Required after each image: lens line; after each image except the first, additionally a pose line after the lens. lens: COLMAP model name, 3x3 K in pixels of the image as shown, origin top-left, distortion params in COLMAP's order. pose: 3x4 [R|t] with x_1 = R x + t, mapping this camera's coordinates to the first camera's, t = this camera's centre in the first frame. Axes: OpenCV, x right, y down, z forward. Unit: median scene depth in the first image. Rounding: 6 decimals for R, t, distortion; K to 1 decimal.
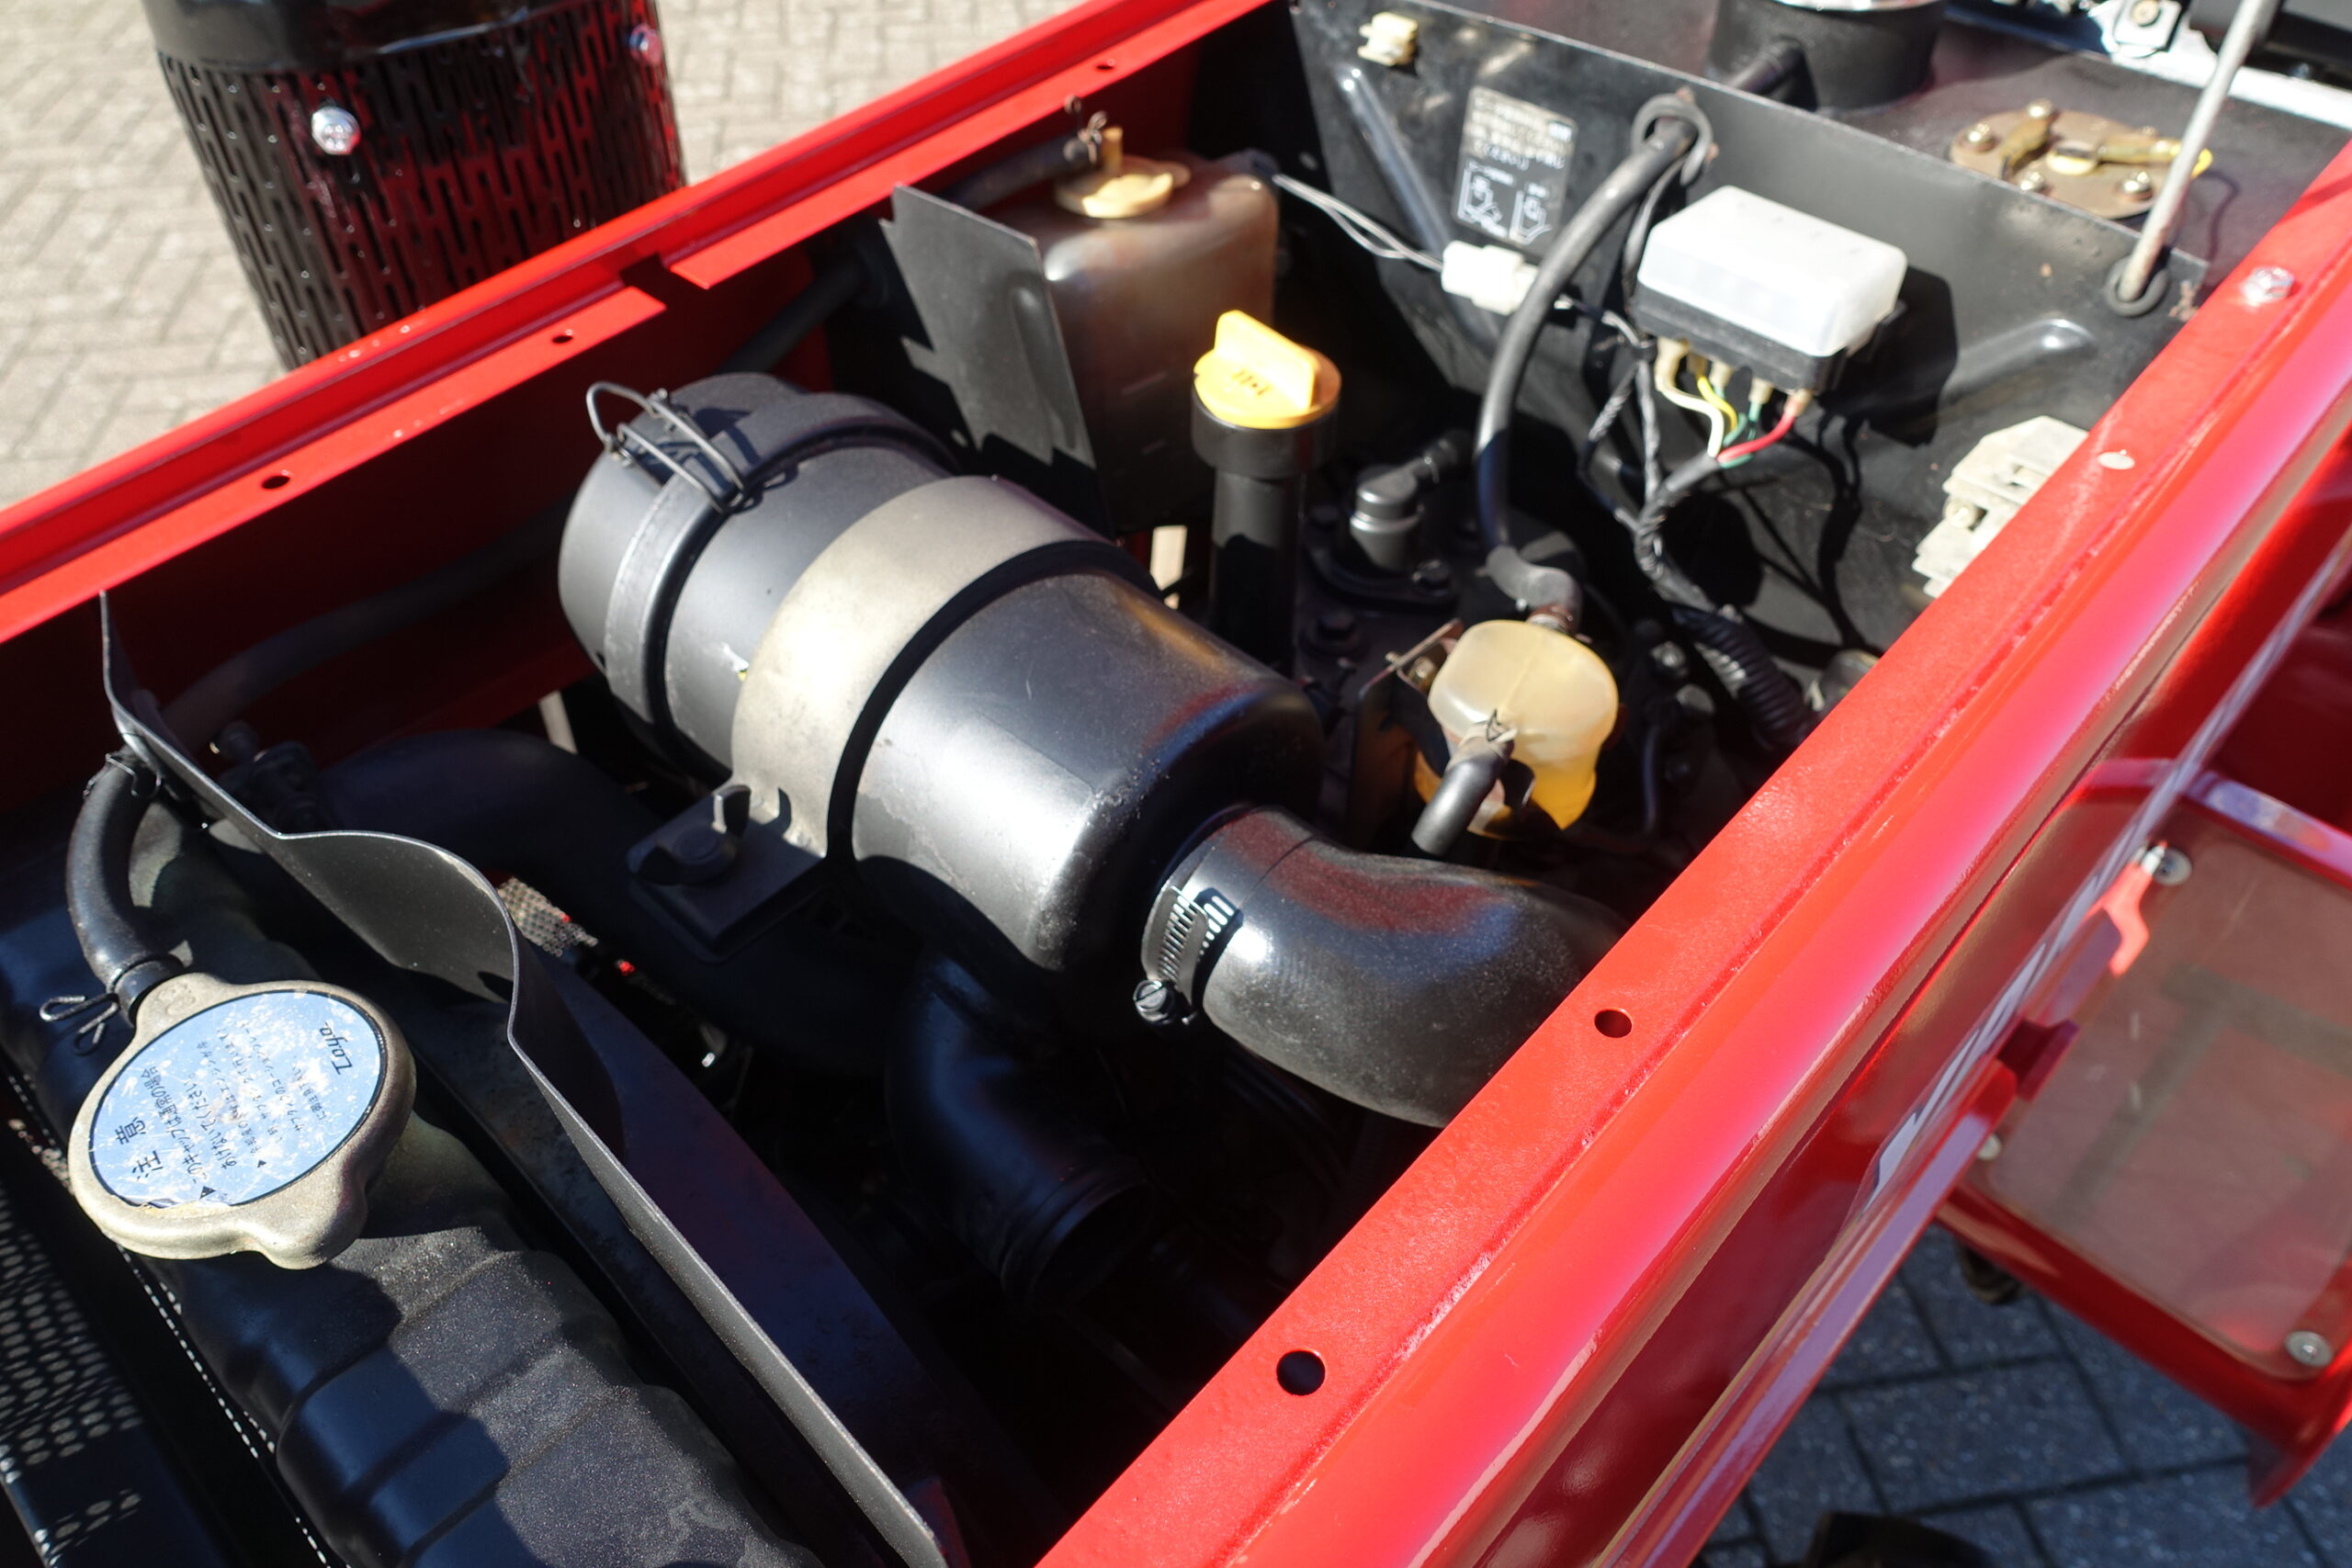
lens RADIAL K [[1617.8, 0, 1173.2], [0, 1617.8, 783.2], [0, 0, 1]] dist [0.005767, -0.009163]
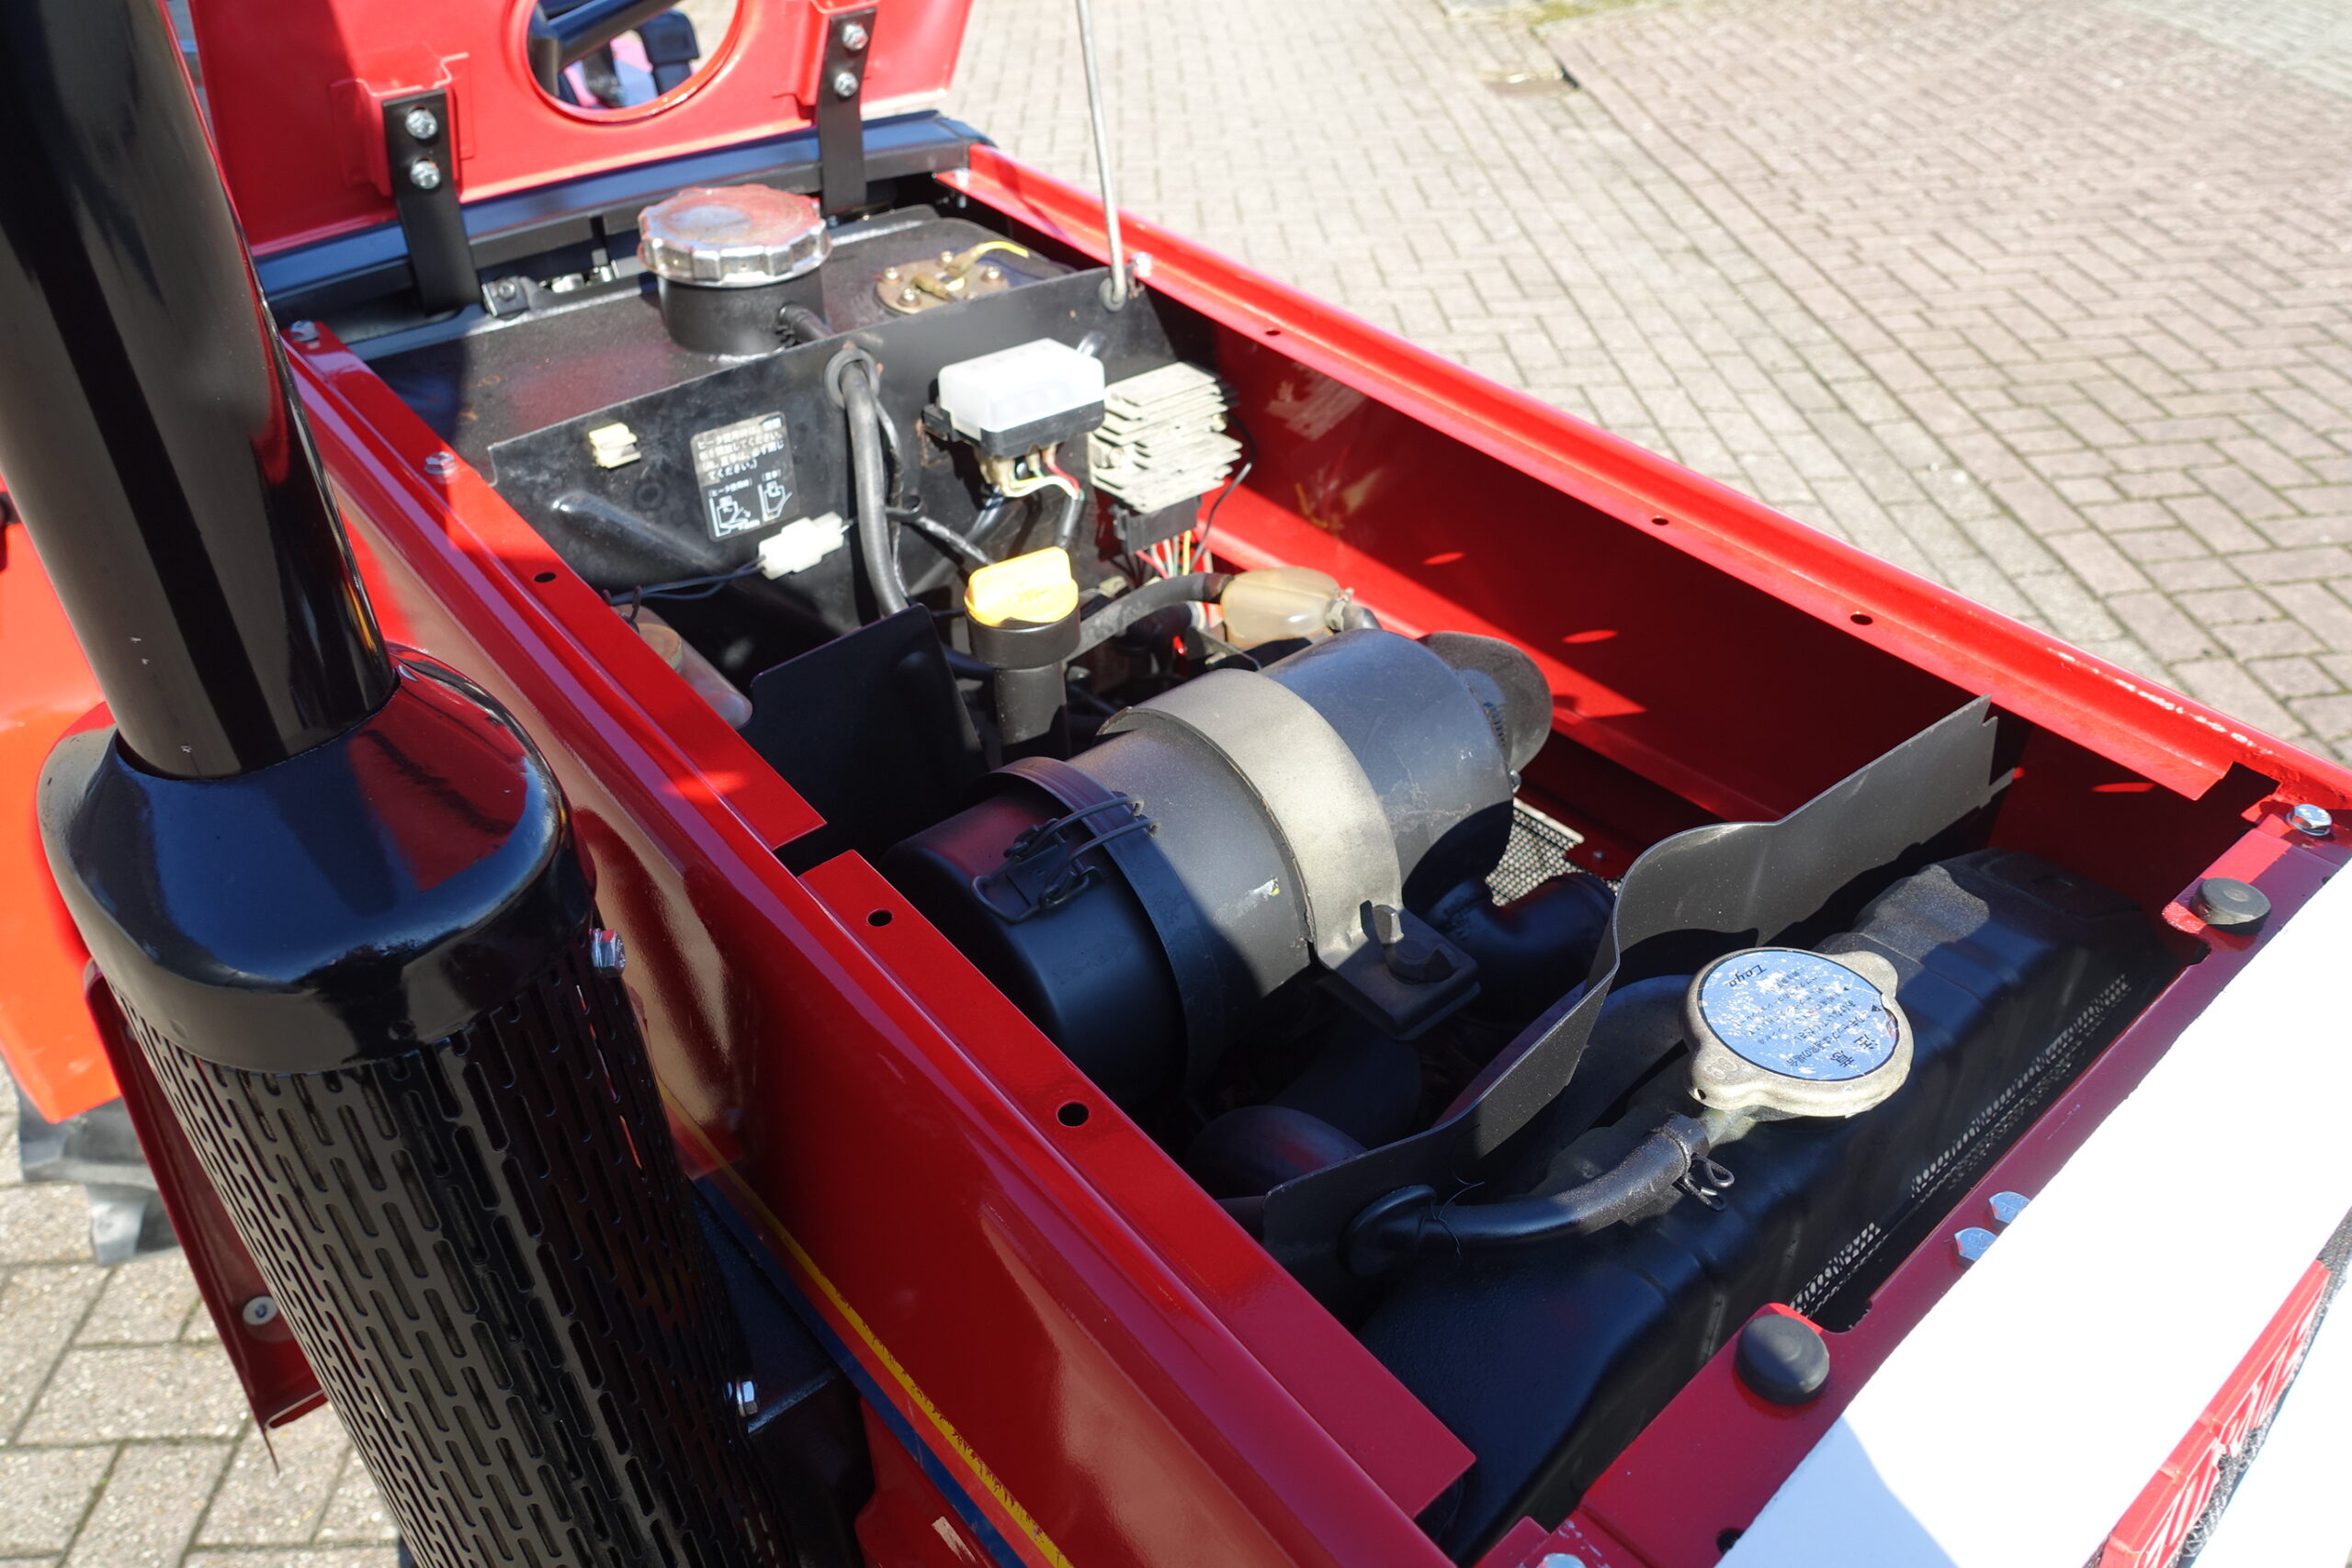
lens RADIAL K [[1638.6, 0, 1172.8], [0, 1638.6, 788.4], [0, 0, 1]] dist [0.000132, 0.000334]
pose [[0.100821, -0.582847, 0.806303, -0.903408], [0.711901, 0.608403, 0.350775, -0.443419], [-0.695005, 0.538643, 0.476269, 0.316714]]
